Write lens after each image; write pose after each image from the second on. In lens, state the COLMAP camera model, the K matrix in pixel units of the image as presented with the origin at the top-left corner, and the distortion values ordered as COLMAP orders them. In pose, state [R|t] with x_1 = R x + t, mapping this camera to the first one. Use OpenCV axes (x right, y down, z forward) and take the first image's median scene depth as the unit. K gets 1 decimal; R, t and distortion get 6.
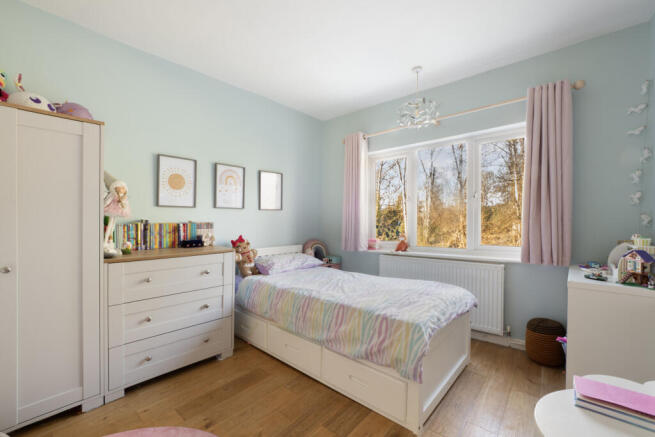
lens RADIAL K [[276.2, 0, 322.7], [0, 276.2, 217.3], [0, 0, 1]] dist [-0.010986, -0.000867]
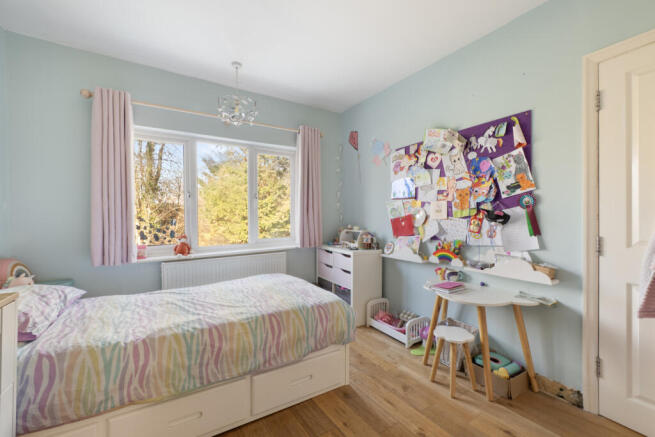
lens RADIAL K [[276.2, 0, 324.5], [0, 276.2, 219.8], [0, 0, 1]] dist [-0.010986, -0.000867]
pose [[0.272817, -0.010517, 0.962008, -0.601301], [-0.002313, 0.999930, 0.011587, 0.004279], [-0.962063, -0.005386, 0.272774, 0.492998]]
